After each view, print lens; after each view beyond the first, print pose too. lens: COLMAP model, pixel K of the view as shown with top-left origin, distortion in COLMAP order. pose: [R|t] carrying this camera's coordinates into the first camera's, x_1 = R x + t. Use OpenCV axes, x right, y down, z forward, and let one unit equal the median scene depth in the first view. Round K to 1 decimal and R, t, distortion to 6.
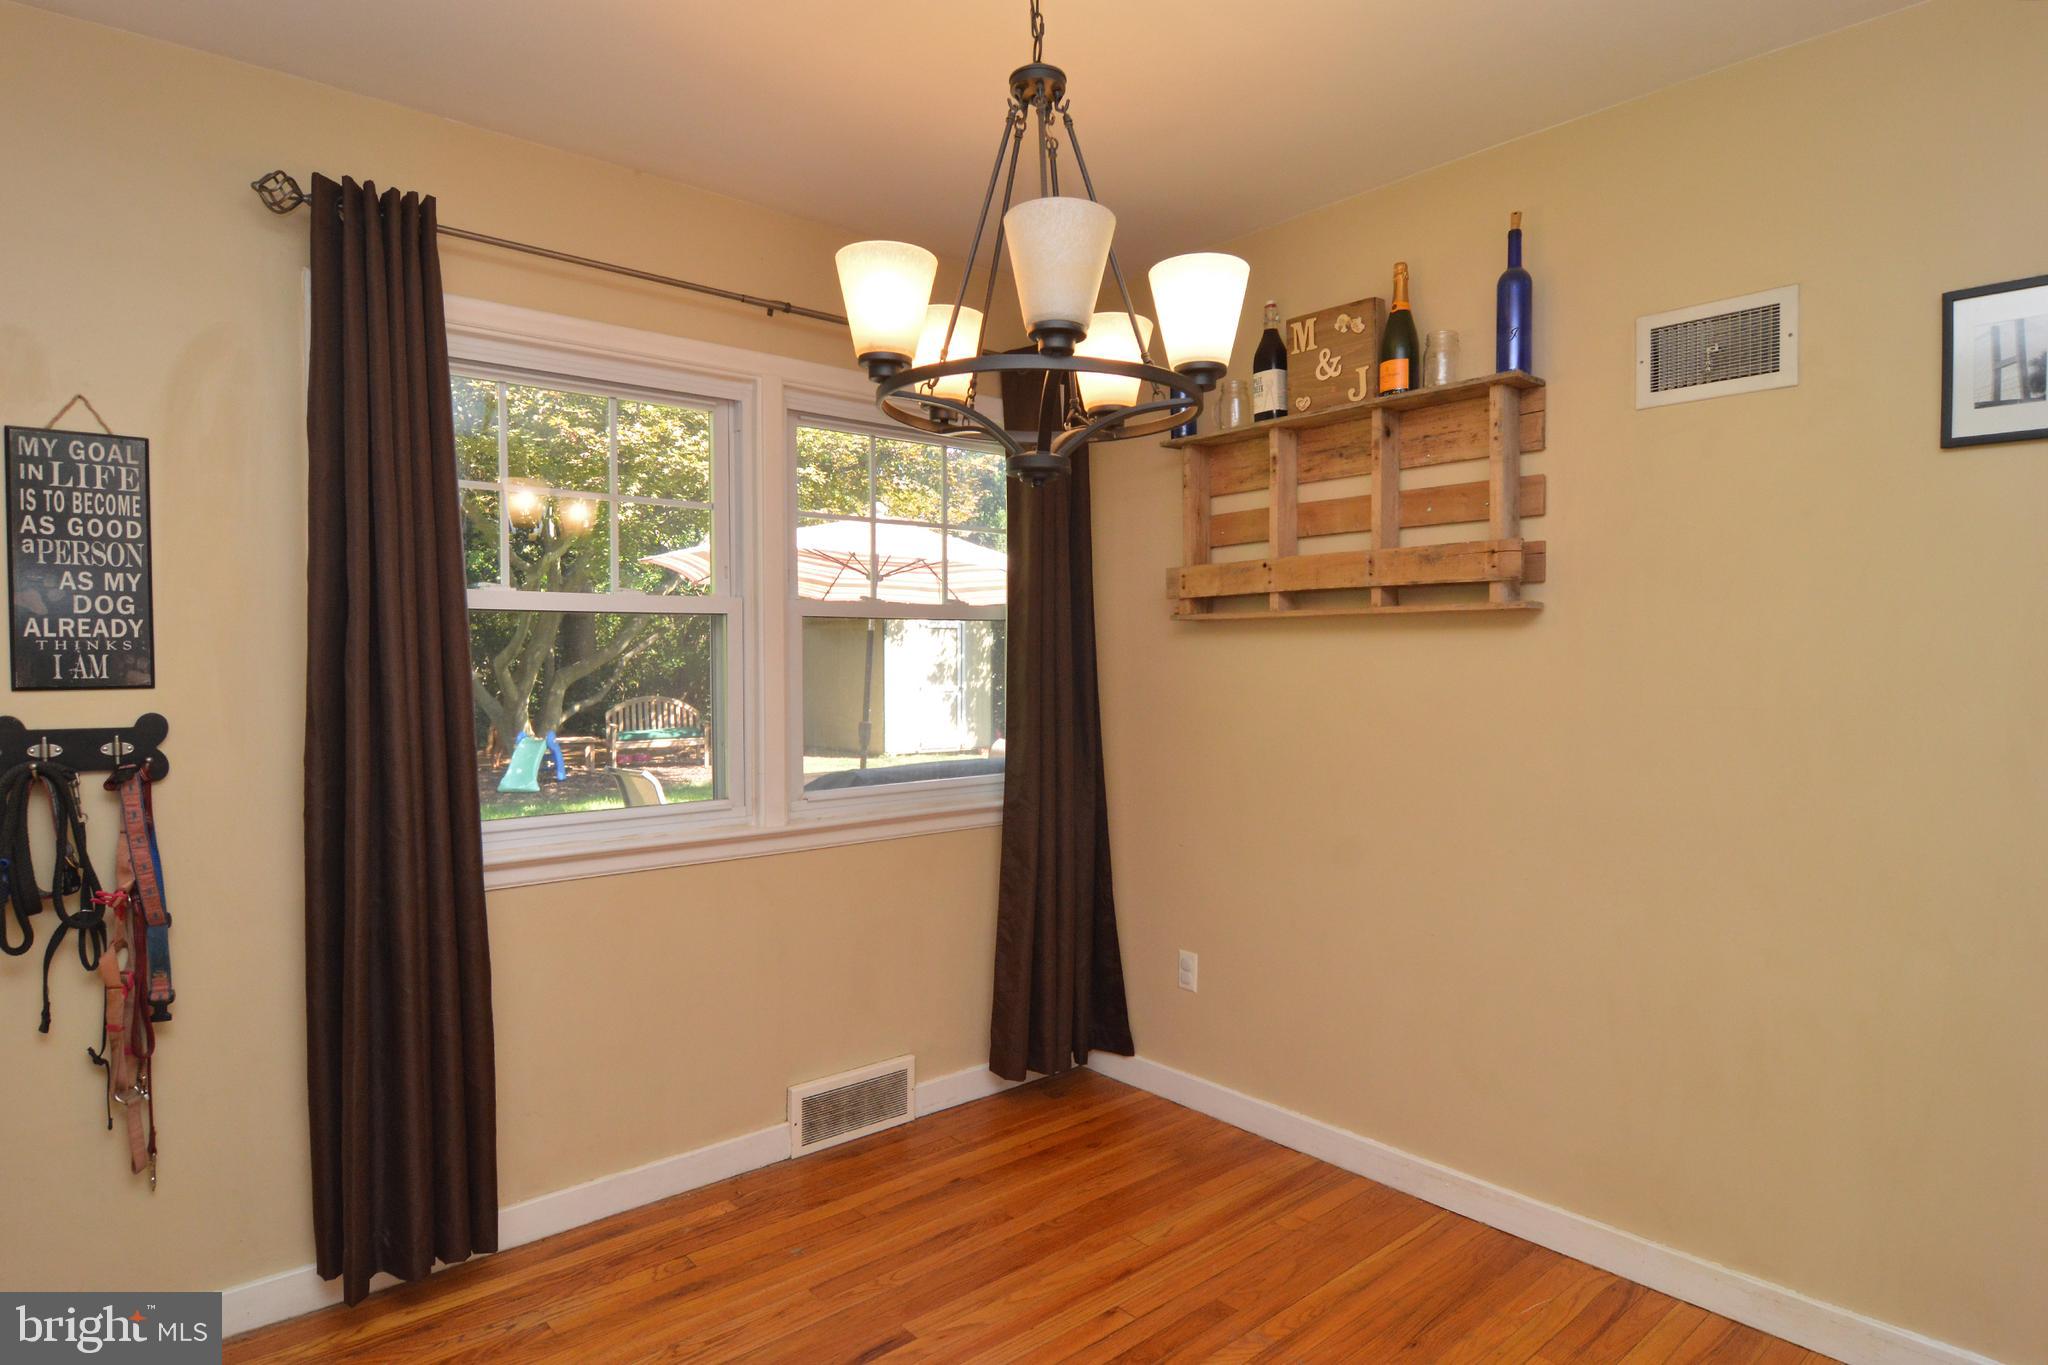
lens RADIAL K [[1125.2, 0, 1033.5], [0, 1125.2, 695.8], [0, 0, 1]] dist [-0.003943, -0.012922]
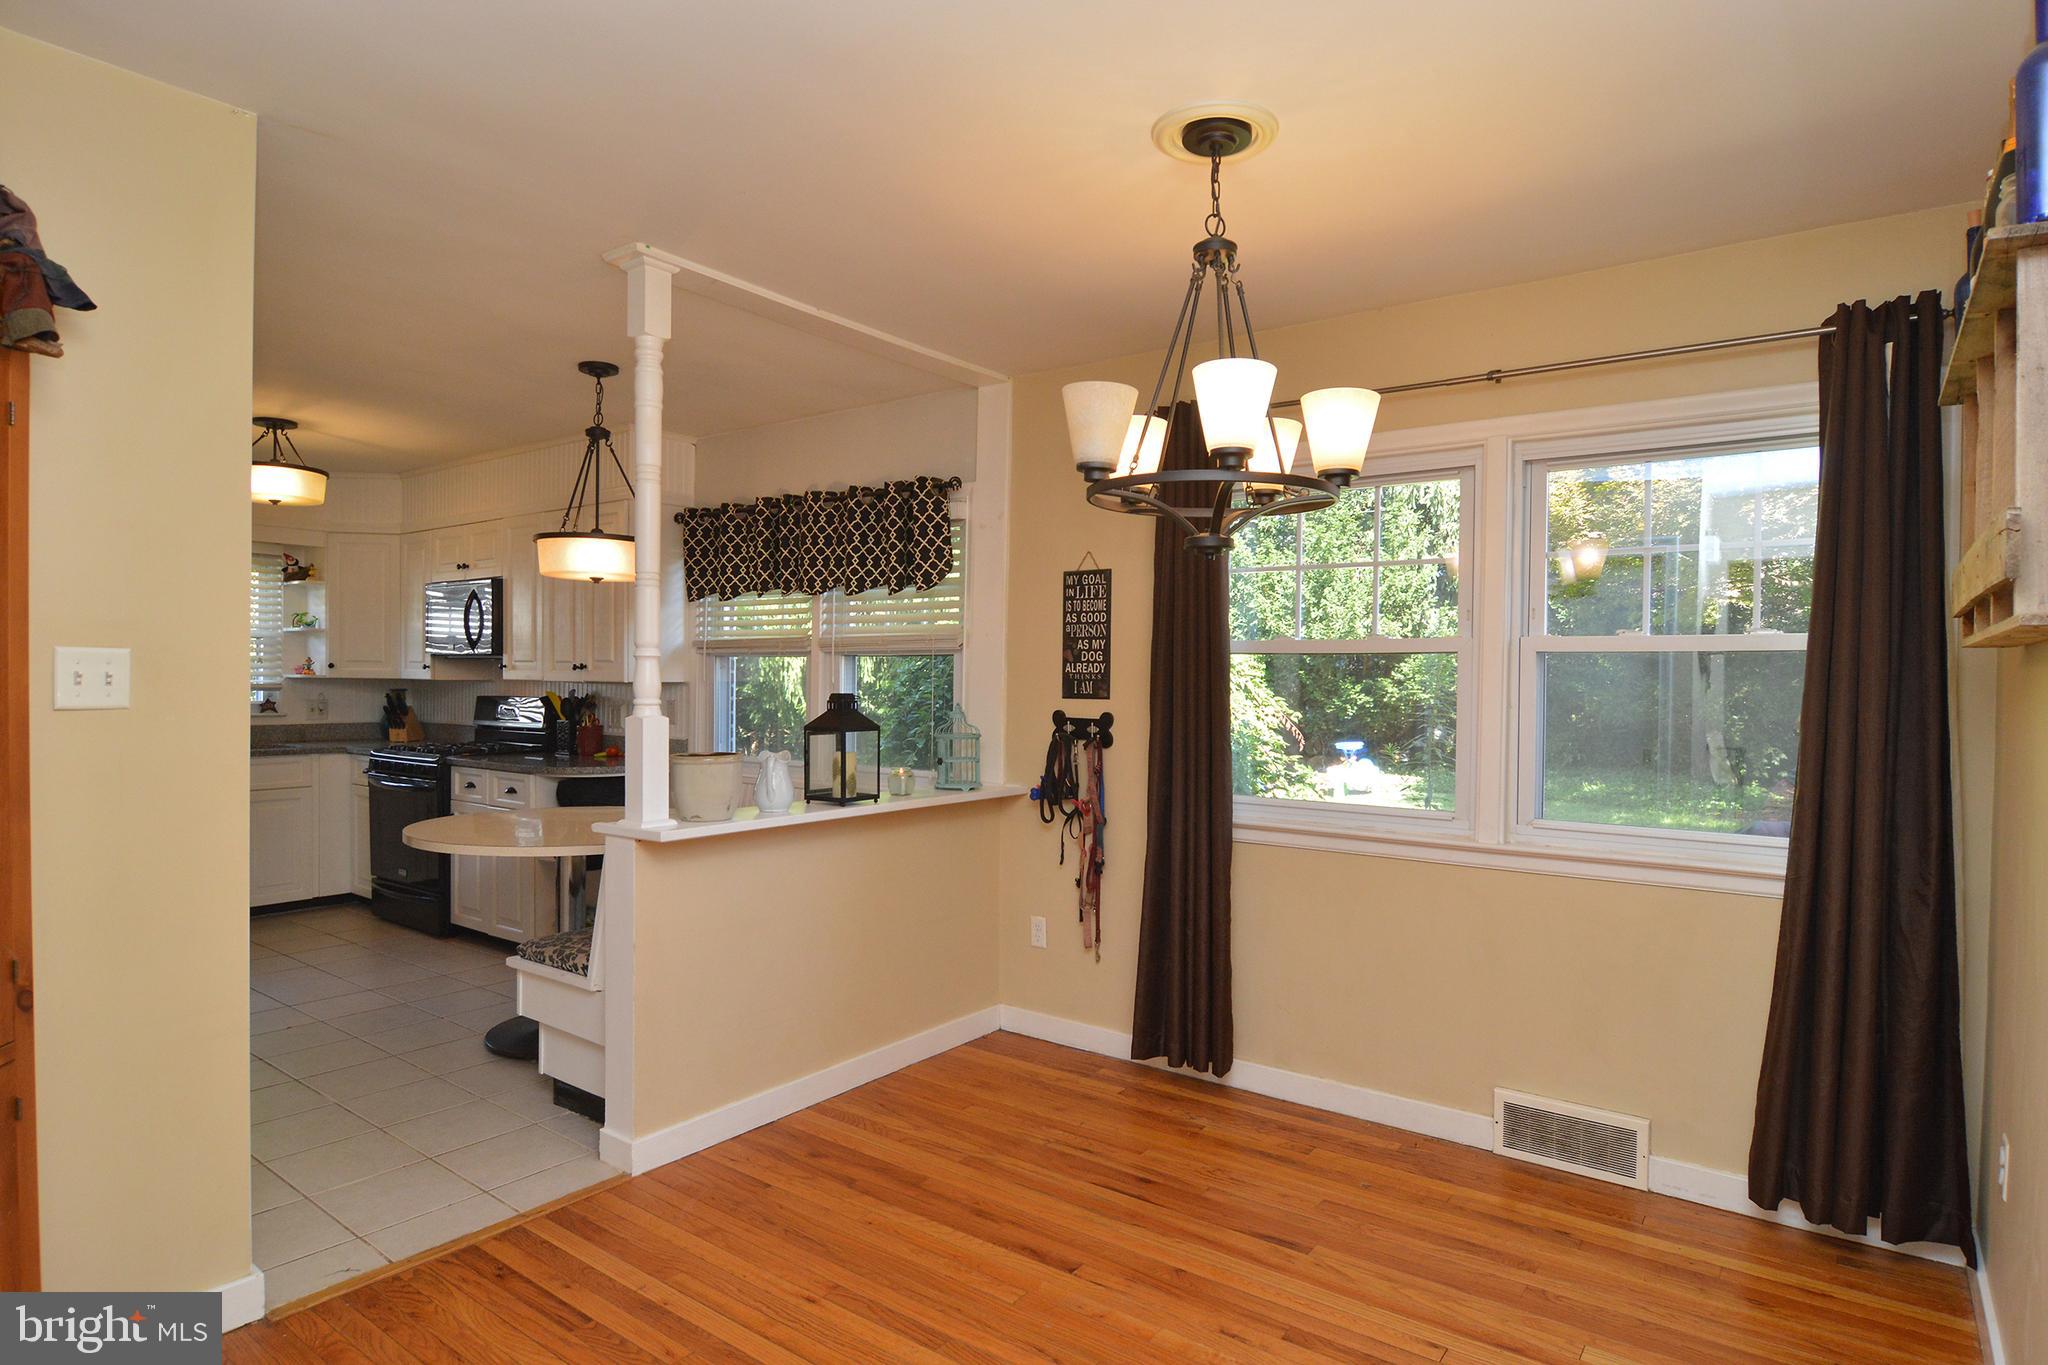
lens RADIAL K [[1112.0, 0, 1019.9], [0, 1112.0, 693.2], [0, 0, 1]] dist [-0.004018, -0.012891]
pose [[0.214363, 0.018302, -0.976583, 0.858076], [-0.045349, 0.998933, 0.008767, -0.022136], [0.975701, 0.042408, 0.214964, 0.365810]]
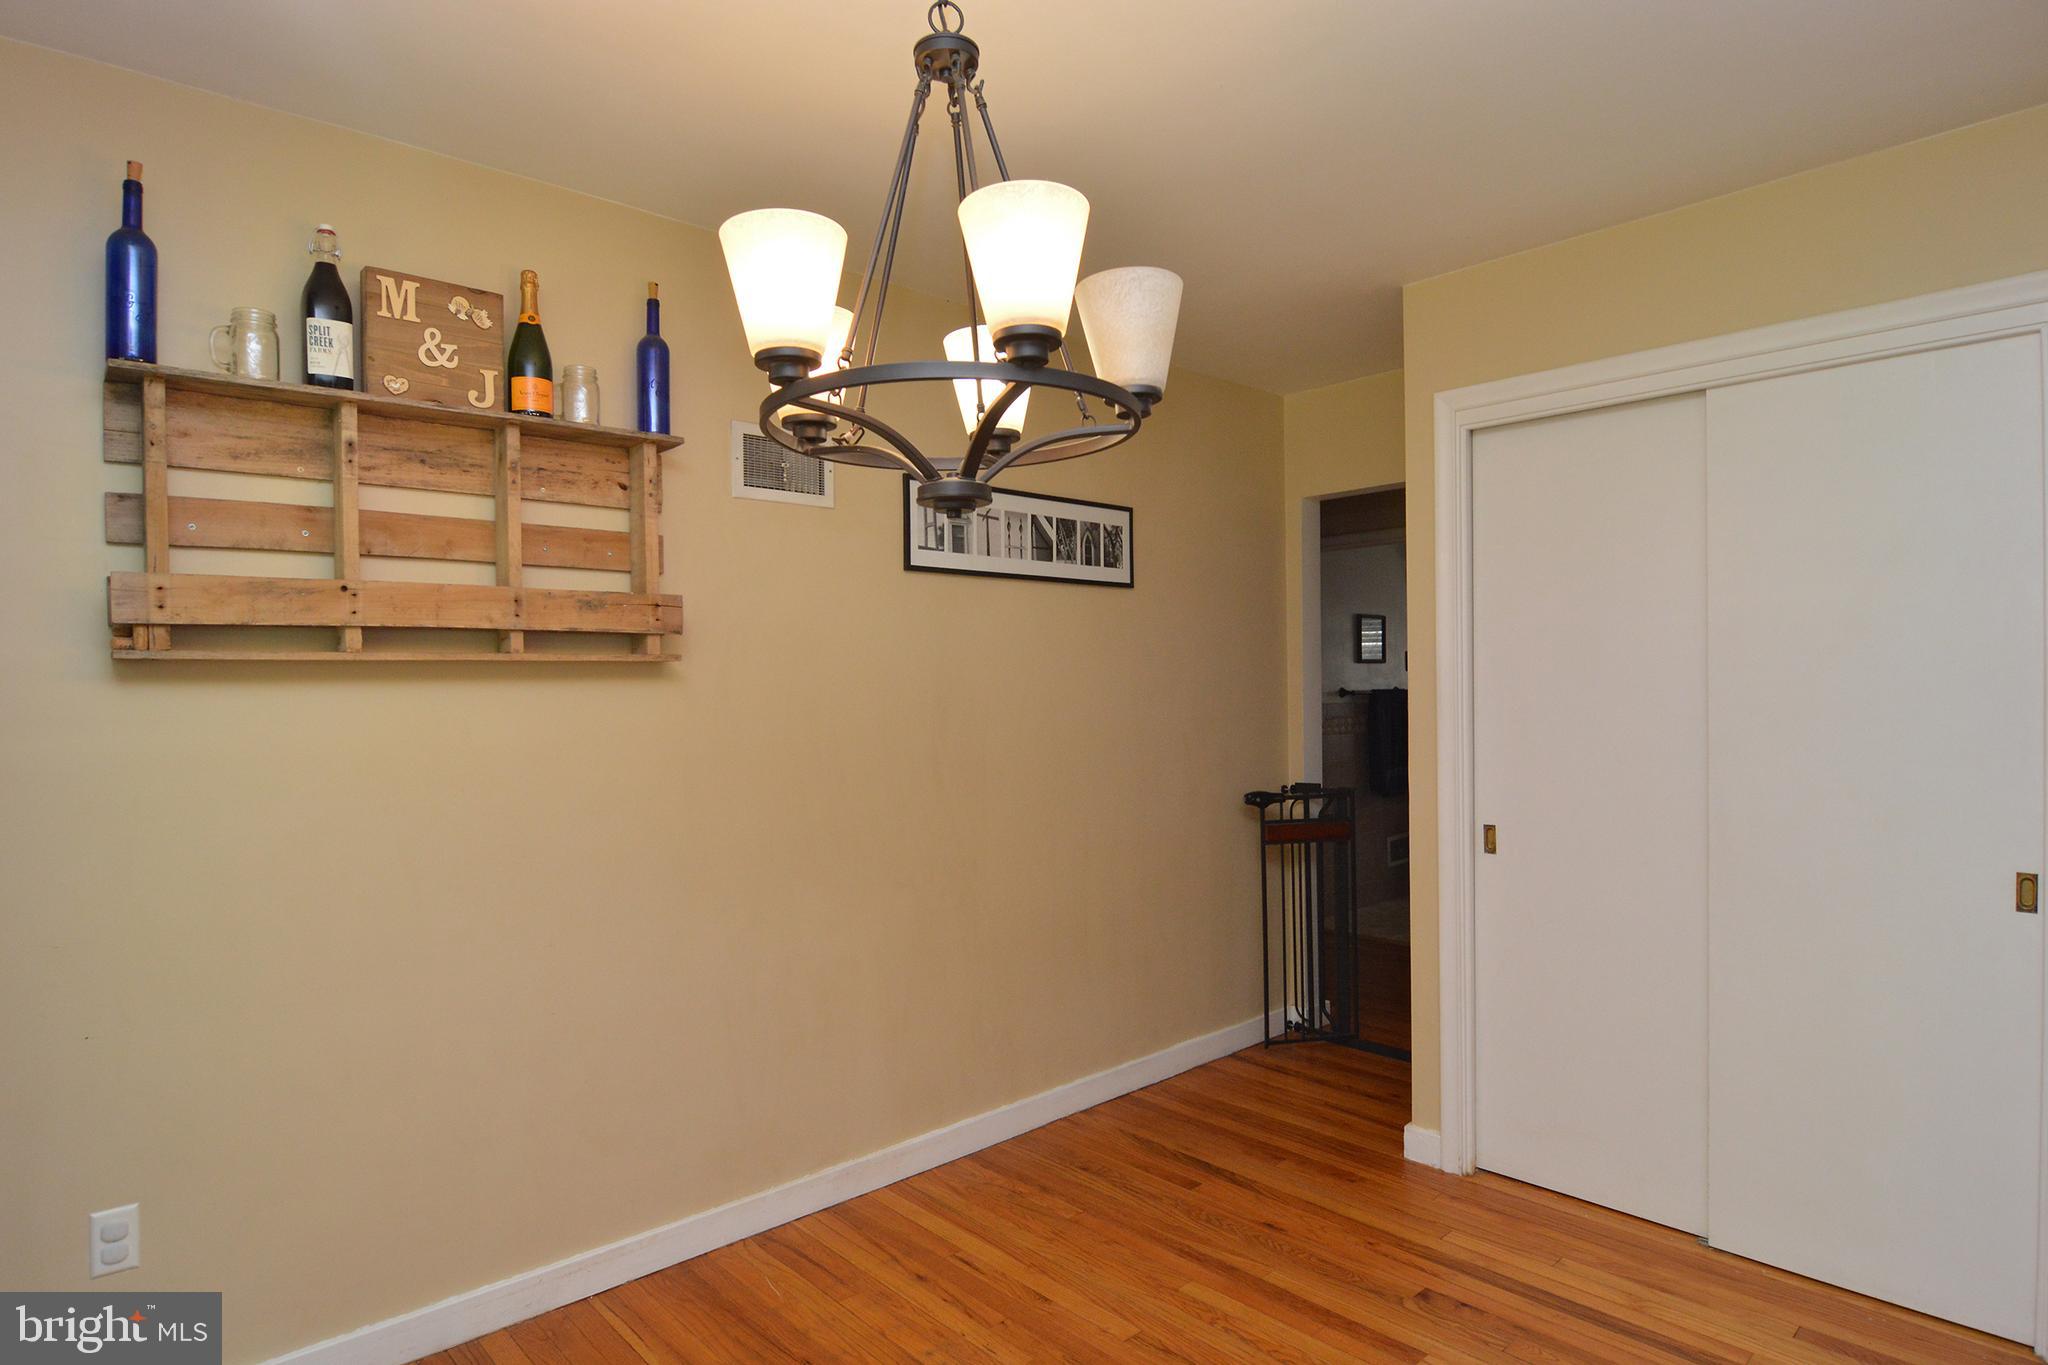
lens RADIAL K [[1125.2, 0, 1033.5], [0, 1125.2, 695.8], [0, 0, 1]] dist [-0.003943, -0.012922]
pose [[-0.030675, -0.008561, 0.999493, -0.616301], [0.046617, 0.998863, 0.009987, -0.039134], [-0.998442, 0.046899, -0.030241, 0.678393]]
